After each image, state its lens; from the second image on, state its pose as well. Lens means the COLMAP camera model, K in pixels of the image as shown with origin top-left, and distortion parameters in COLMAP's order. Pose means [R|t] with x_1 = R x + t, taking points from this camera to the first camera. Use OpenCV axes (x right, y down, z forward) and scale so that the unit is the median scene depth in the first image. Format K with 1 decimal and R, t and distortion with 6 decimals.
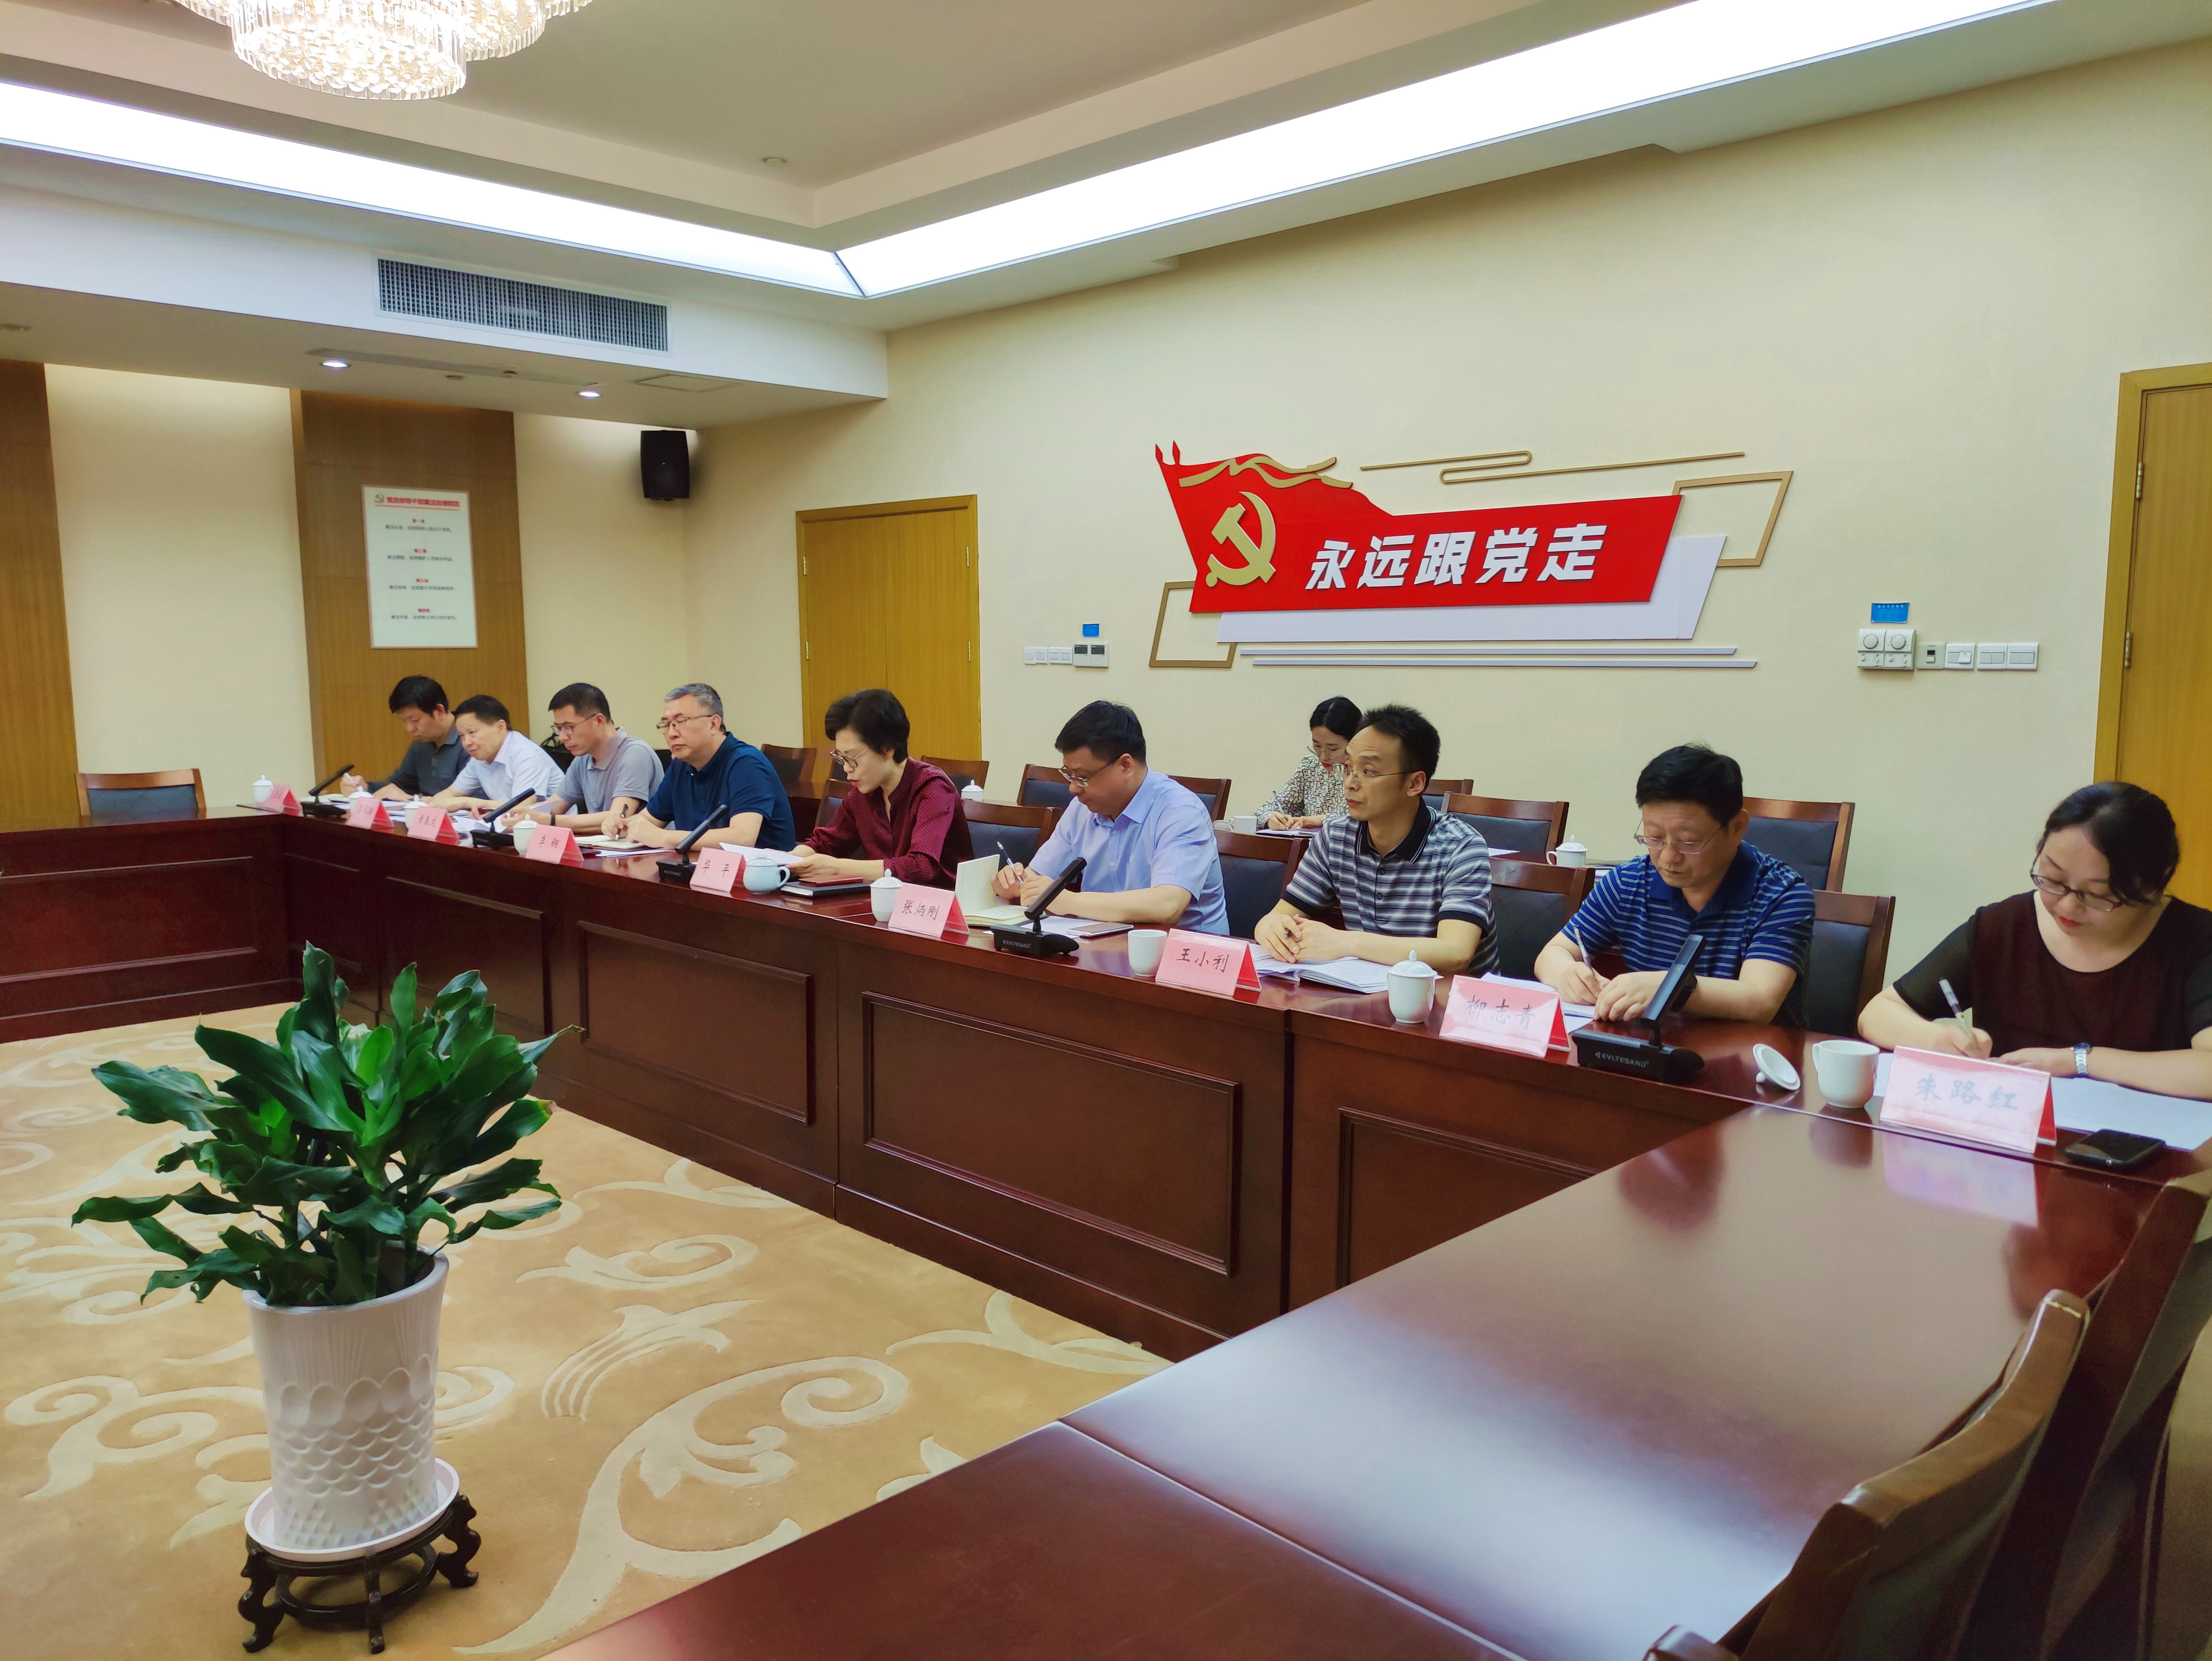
lens RADIAL K [[1631.5, 0, 1106.0], [0, 1631.5, 830.5], [0, 0, 1]] dist [0.054148, -0.094623]
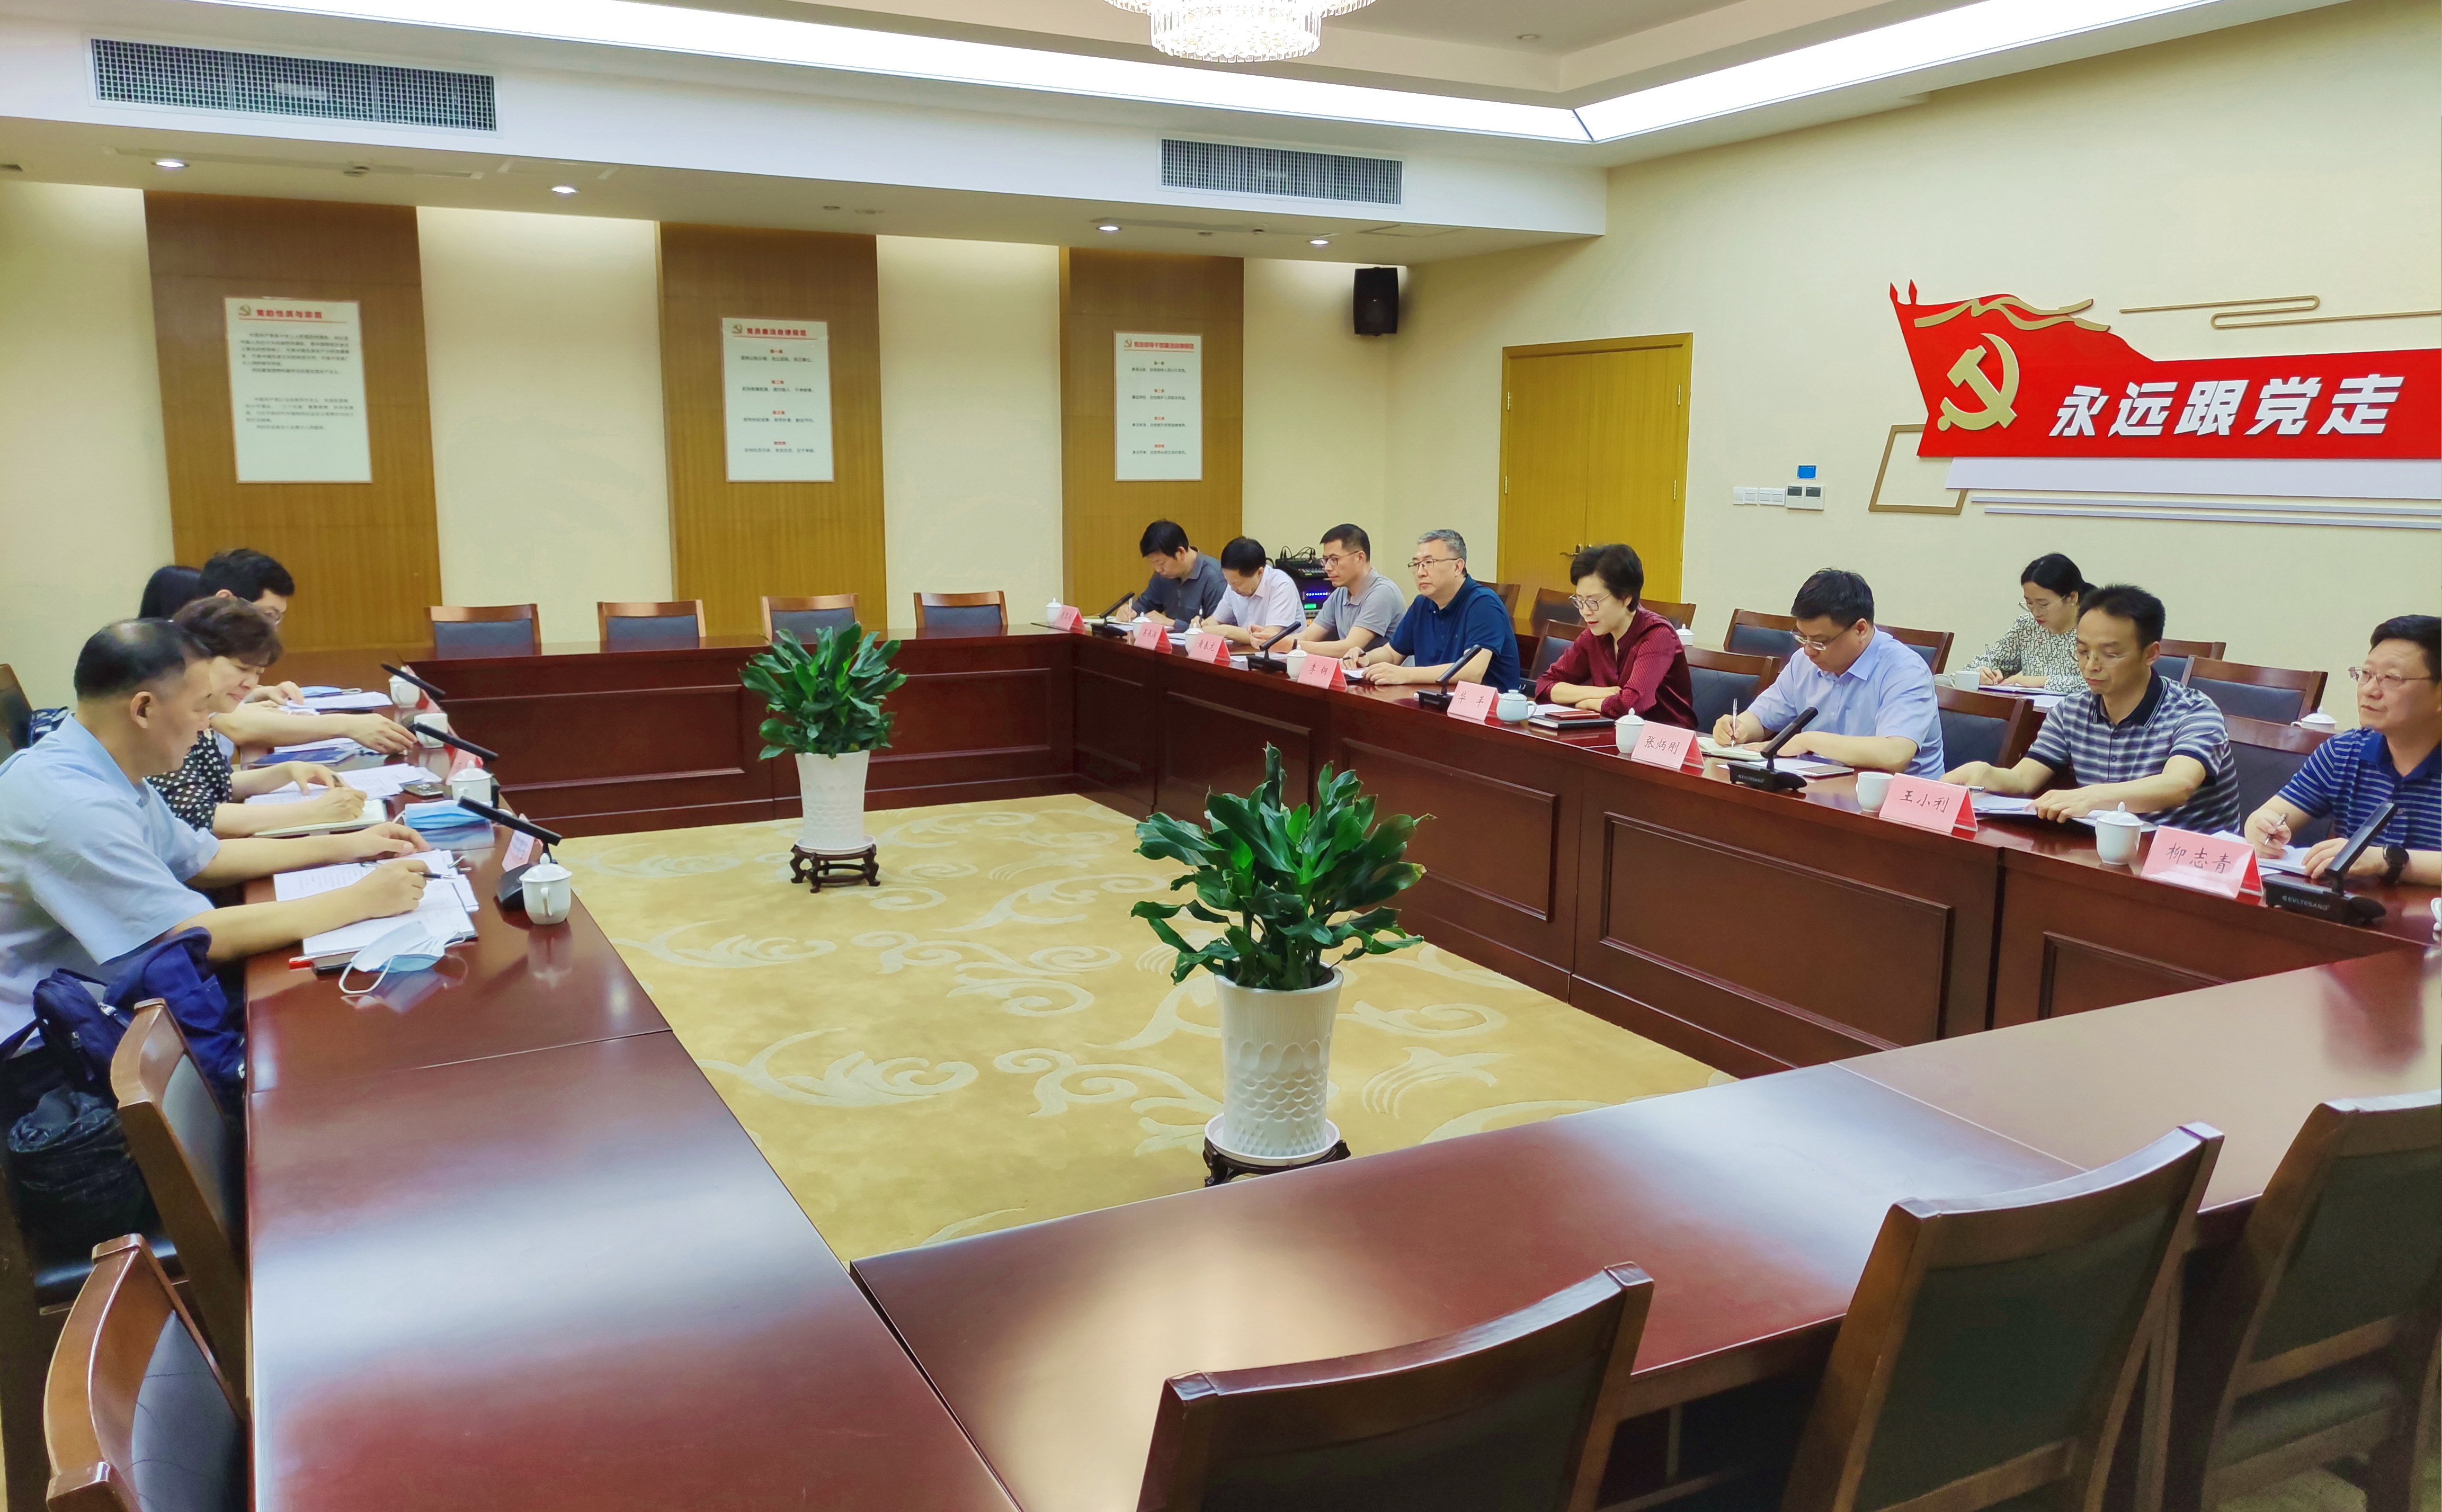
lens RADIAL K [[1795.6, 0, 1217.6], [0, 1795.6, 736.0], [0, 0, 1]] dist [0.054401, -0.066042]
pose [[0.953434, 0.054387, -0.296656, -0.021331], [-0.041095, 0.997860, 0.050861, -0.006116], [0.298787, -0.036302, 0.953629, -0.196448]]
